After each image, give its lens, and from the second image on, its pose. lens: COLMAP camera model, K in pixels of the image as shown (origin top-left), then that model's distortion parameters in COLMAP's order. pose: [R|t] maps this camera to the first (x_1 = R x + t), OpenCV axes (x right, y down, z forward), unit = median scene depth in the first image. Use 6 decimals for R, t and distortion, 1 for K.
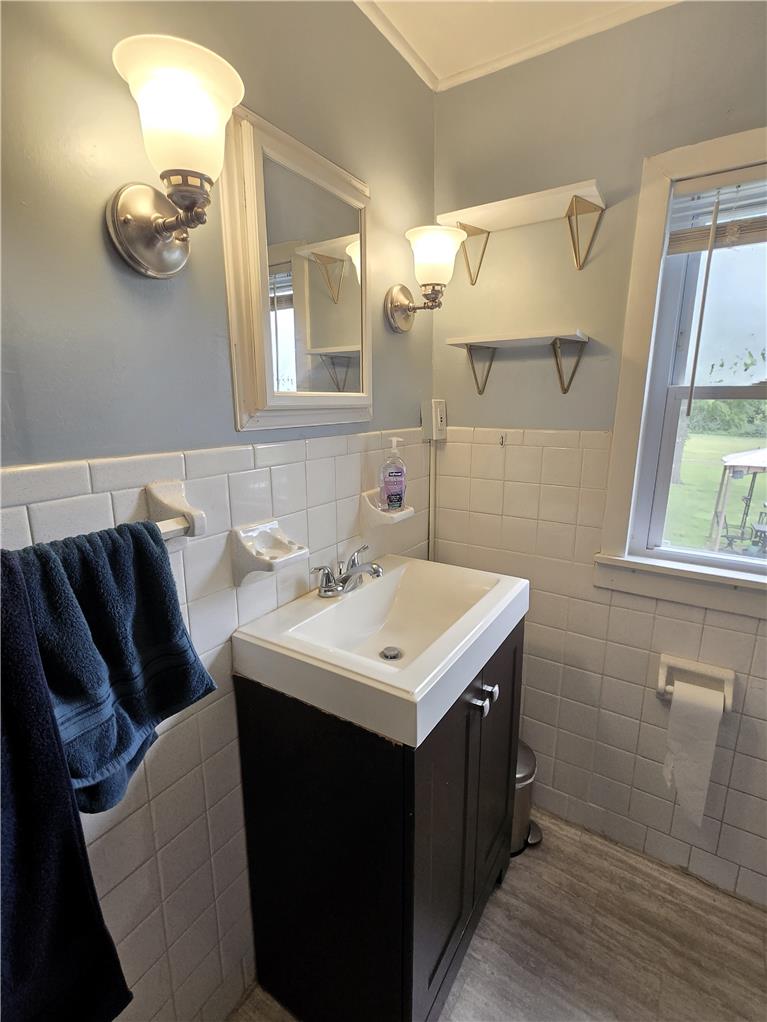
lens RADIAL K [[476.1, 0, 383.5], [0, 476.1, 511.0], [0, 0, 1]] dist [-0.001610, -0.000321]
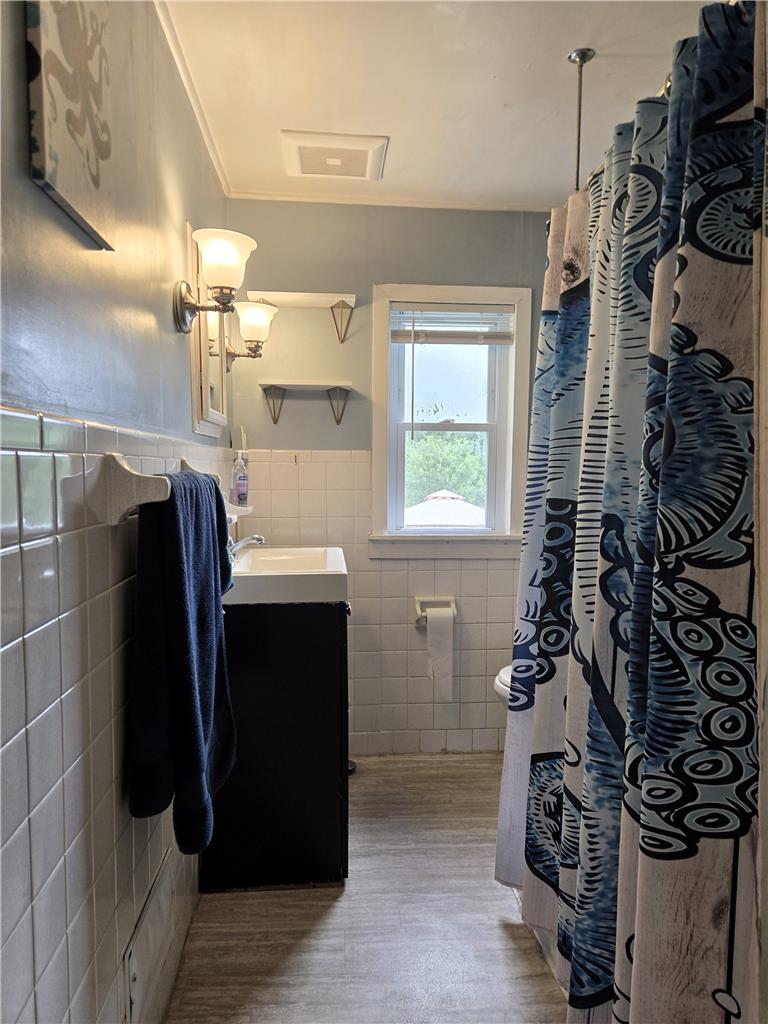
lens RADIAL K [[698.0, 0, 386.1], [0, 698.0, 544.0], [0, 0, 1]] dist [0.067734, -0.069961]
pose [[0.787247, -0.057304, 0.613969, -0.862479], [0.131174, 0.988447, -0.075939, 0.301468], [-0.602524, 0.140320, 0.785669, -0.727374]]
